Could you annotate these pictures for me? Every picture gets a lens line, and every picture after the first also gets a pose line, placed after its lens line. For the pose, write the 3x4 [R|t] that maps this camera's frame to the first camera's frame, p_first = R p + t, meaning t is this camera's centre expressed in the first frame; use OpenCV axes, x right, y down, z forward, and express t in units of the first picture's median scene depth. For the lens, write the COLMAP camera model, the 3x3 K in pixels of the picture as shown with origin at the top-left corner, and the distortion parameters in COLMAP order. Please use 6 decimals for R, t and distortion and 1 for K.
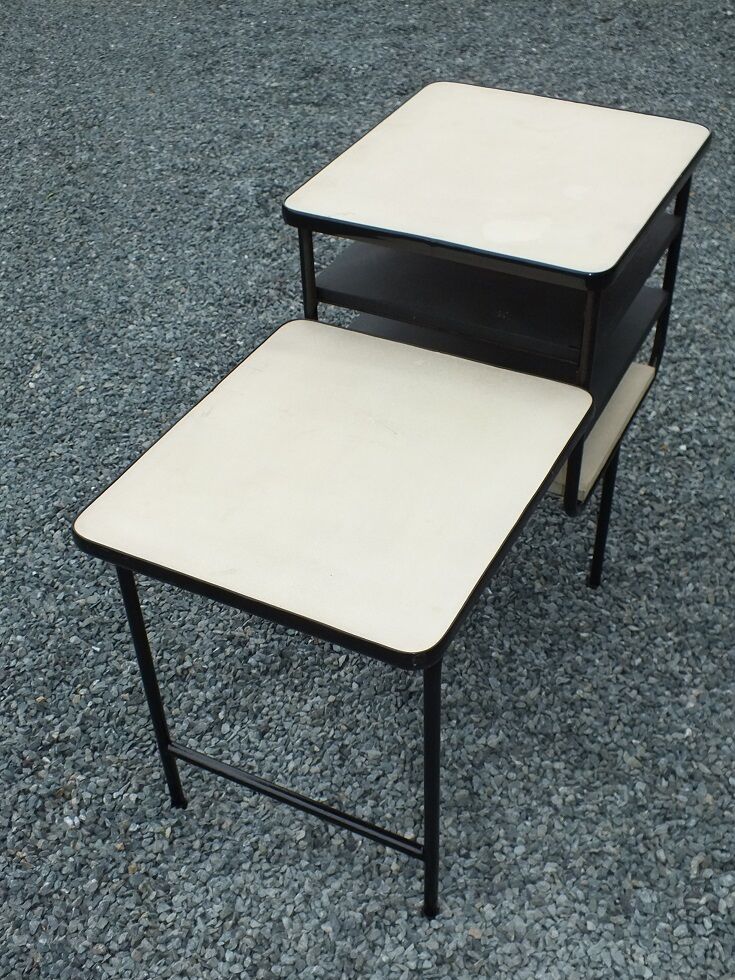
lens RADIAL K [[1157.3, 0, 367.5], [0, 1157.3, 490.0], [0, 0, 1]] dist [-0.086596, 0.070076]
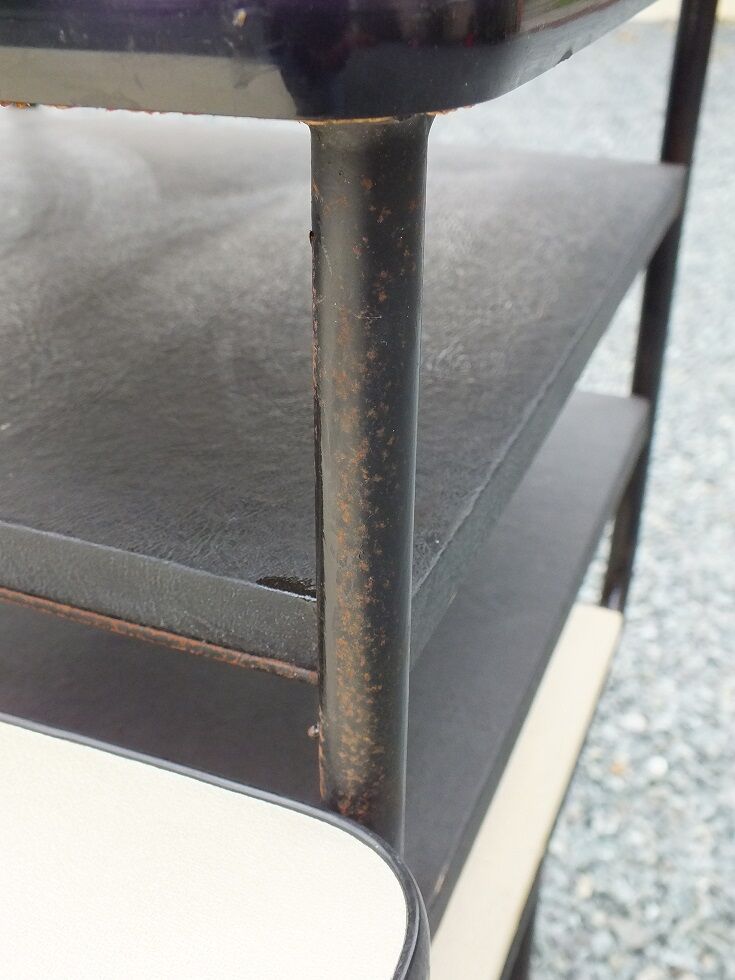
lens RADIAL K [[1157.3, 0, 367.5], [0, 1157.3, 490.0], [0, 0, 1]] dist [-0.086596, 0.070076]
pose [[0.994157, -0.027421, 0.104404, 0.114271], [0.046174, 0.982270, -0.181698, -0.069842], [-0.097571, 0.185457, 0.977796, 0.549650]]
